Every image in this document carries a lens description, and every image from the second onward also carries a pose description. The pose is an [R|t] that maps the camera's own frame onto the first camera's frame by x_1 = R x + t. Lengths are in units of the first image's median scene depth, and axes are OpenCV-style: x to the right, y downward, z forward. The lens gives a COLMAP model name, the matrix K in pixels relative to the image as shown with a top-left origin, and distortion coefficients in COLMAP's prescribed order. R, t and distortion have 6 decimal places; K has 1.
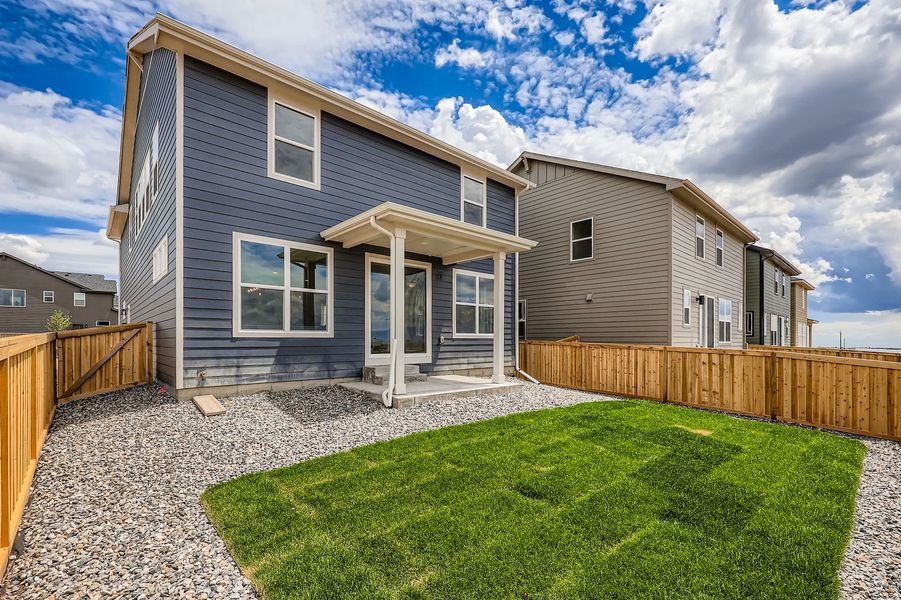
lens RADIAL K [[396.1, 0, 450.3], [0, 396.1, 341.6], [0, 0, 1]] dist [-0.000994, 0.000151]
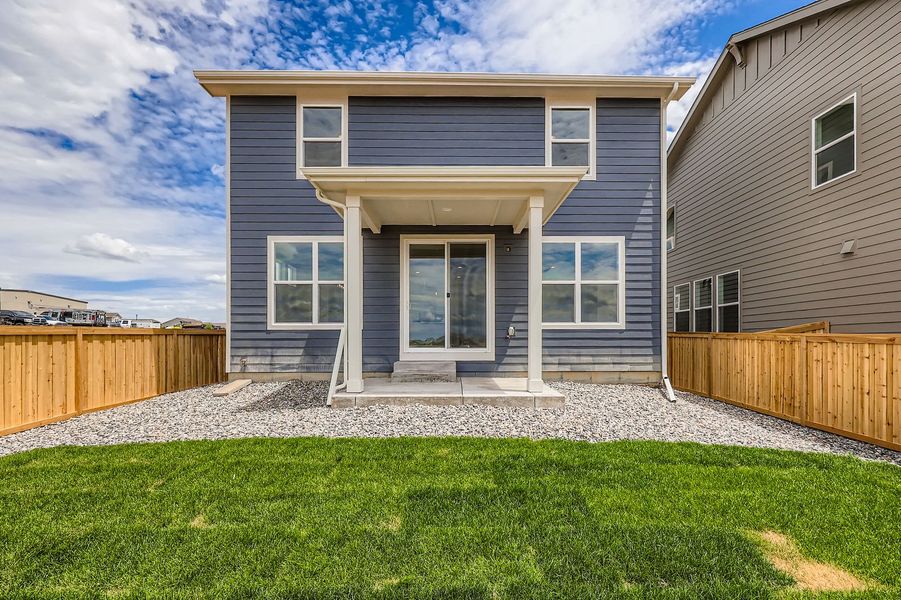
lens RADIAL K [[404.7, 0, 452.5], [0, 404.7, 339.5], [0, 0, 1]] dist [-0.011120, -0.000350]
pose [[0.744085, -0.003778, -0.668074, 0.426327], [0.000106, 0.999985, -0.005537, 0.016126], [0.668085, 0.004049, 0.744074, 0.348747]]
